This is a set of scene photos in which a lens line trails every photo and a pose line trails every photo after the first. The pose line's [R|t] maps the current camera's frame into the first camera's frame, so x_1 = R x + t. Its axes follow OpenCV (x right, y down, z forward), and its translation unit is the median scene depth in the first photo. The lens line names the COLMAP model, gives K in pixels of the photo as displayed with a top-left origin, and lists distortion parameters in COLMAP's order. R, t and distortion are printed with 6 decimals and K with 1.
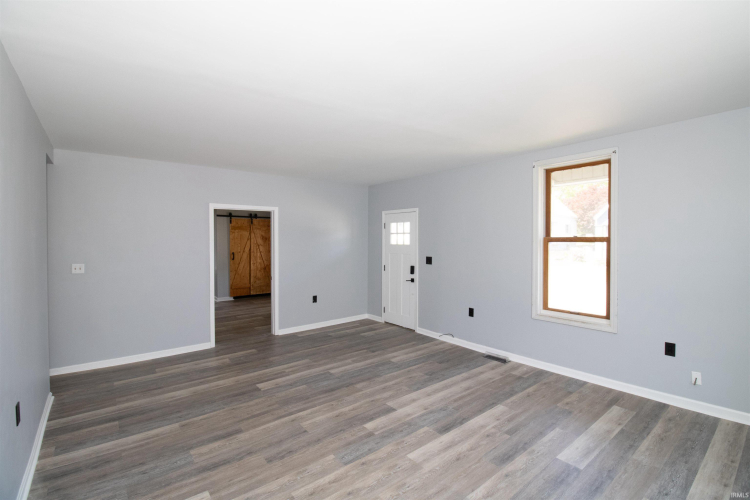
lens RADIAL K [[347.3, 0, 378.0], [0, 347.3, 246.6], [0, 0, 1]] dist [-0.009160, -0.002475]
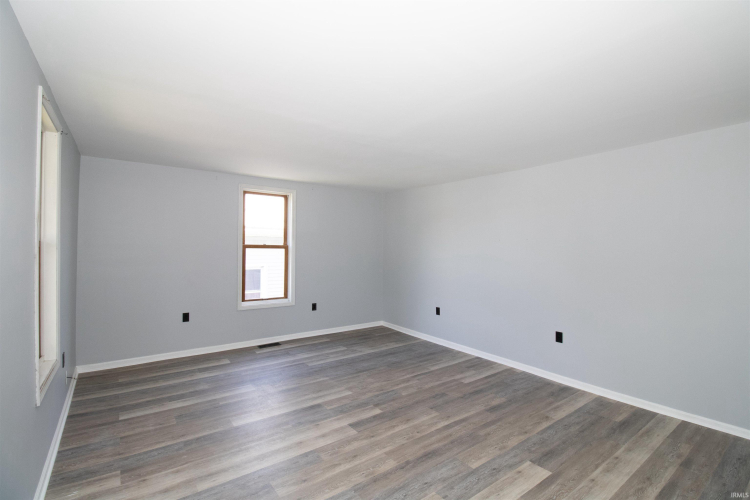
lens RADIAL K [[347.3, 0, 376.6], [0, 347.3, 248.9], [0, 0, 1]] dist [-0.009160, -0.002475]
pose [[-0.999001, -0.004153, 0.044496, -0.067930], [-0.003215, 0.999771, 0.021136, -0.034870], [-0.044574, 0.020972, -0.998786, 2.030619]]
